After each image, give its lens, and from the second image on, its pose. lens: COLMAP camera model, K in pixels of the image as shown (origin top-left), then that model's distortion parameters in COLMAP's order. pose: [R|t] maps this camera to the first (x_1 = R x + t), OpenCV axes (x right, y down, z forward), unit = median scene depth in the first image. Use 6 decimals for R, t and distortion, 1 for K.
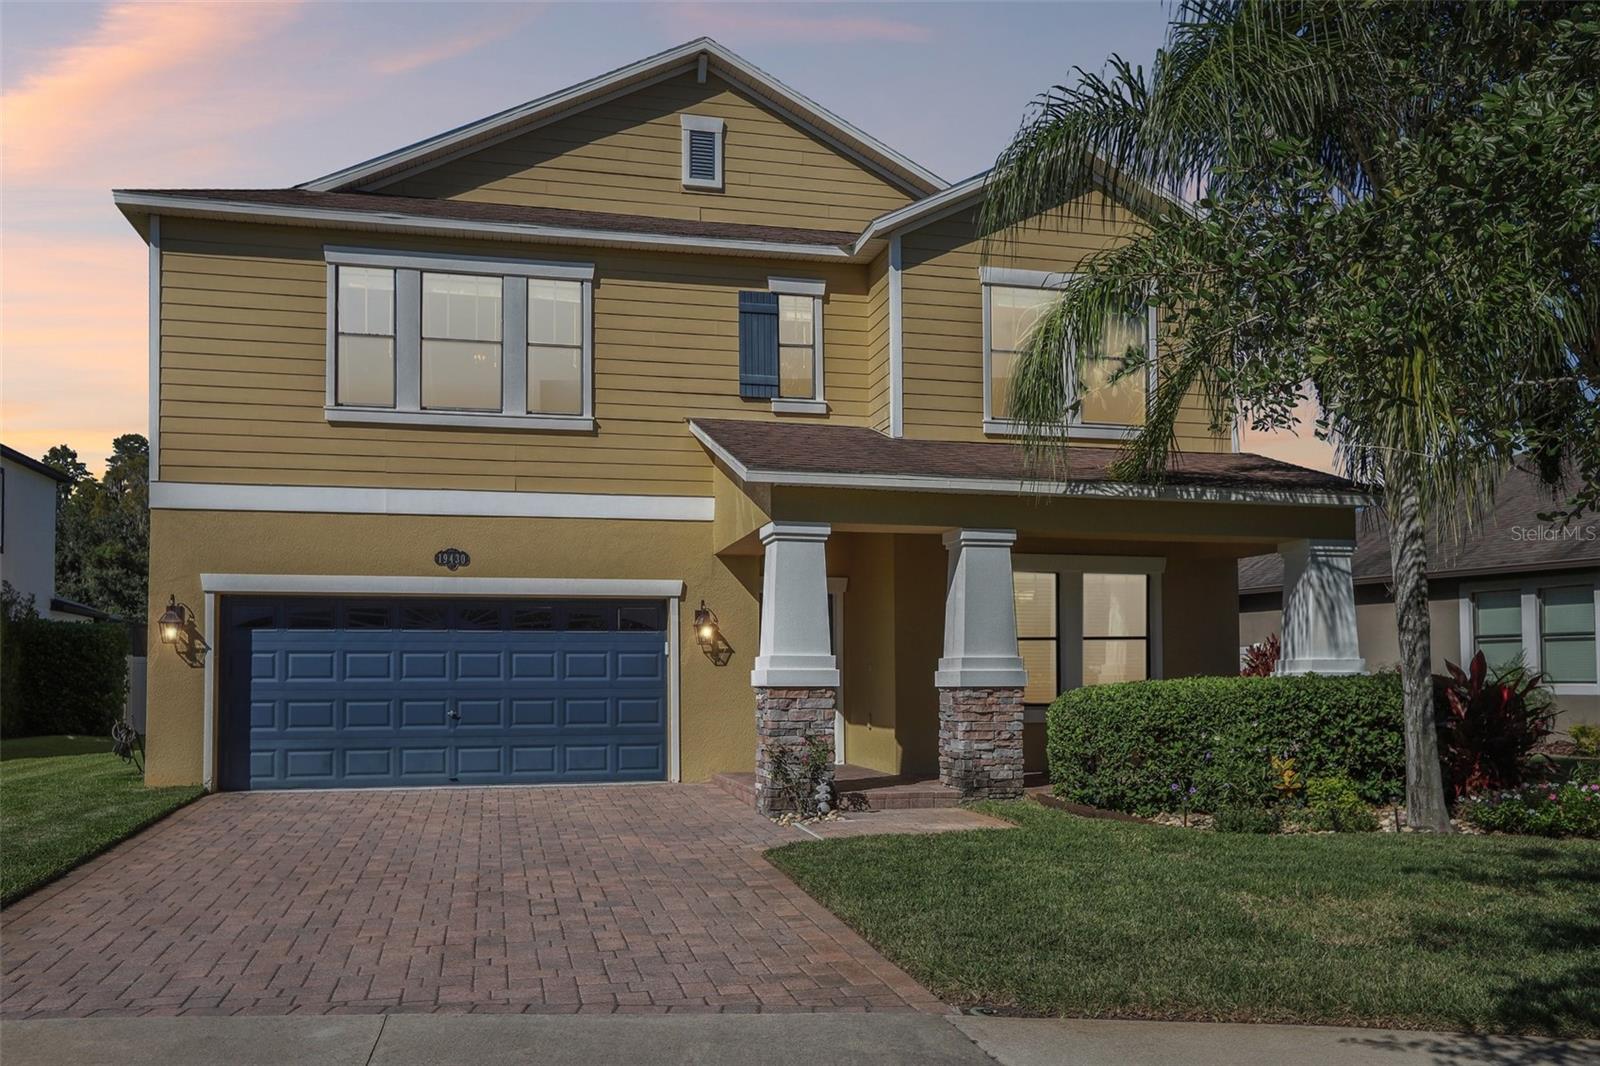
lens RADIAL K [[1308.9, 0, 798.7], [0, 1308.9, 537.2], [0, 0, 1]] dist [0.007457, 0.011684]
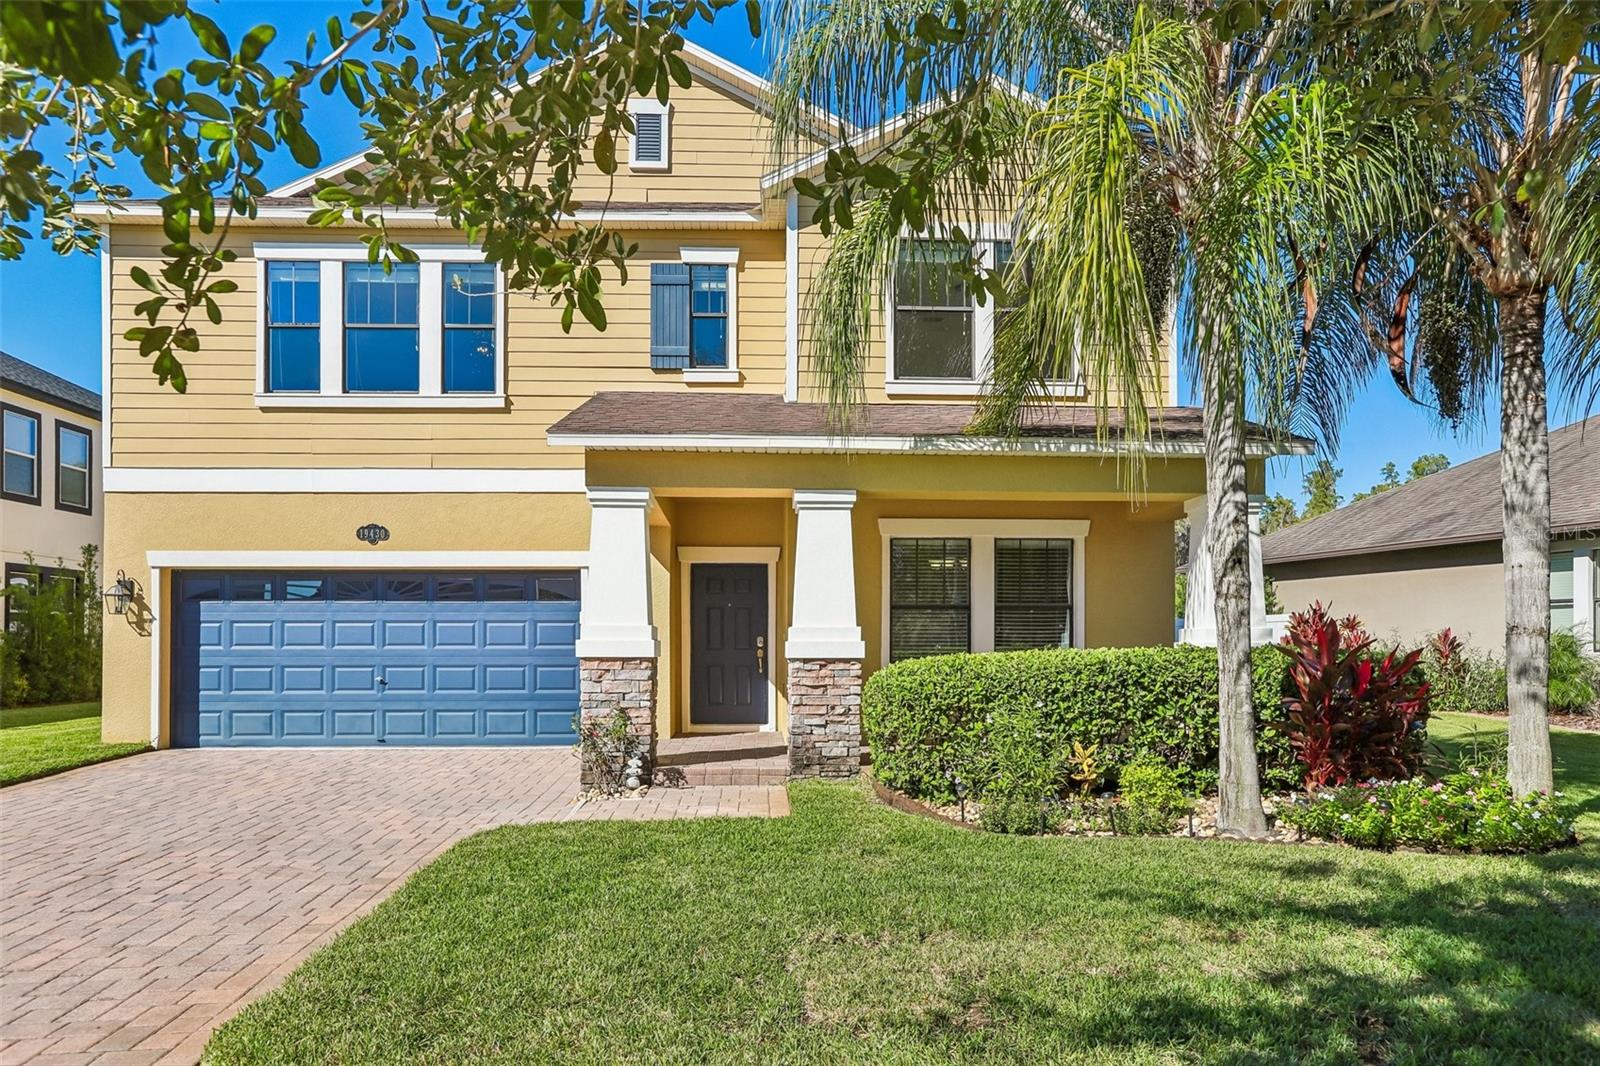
lens RADIAL K [[1111.3, 0, 808.8], [0, 1111.3, 565.0], [0, 0, 1]] dist [-0.021167, 0.009667]
pose [[0.980939, -0.011544, -0.193973, 0.279332], [0.019062, 0.999136, 0.036937, 0.016974], [0.193379, -0.039930, 0.980311, 0.210306]]
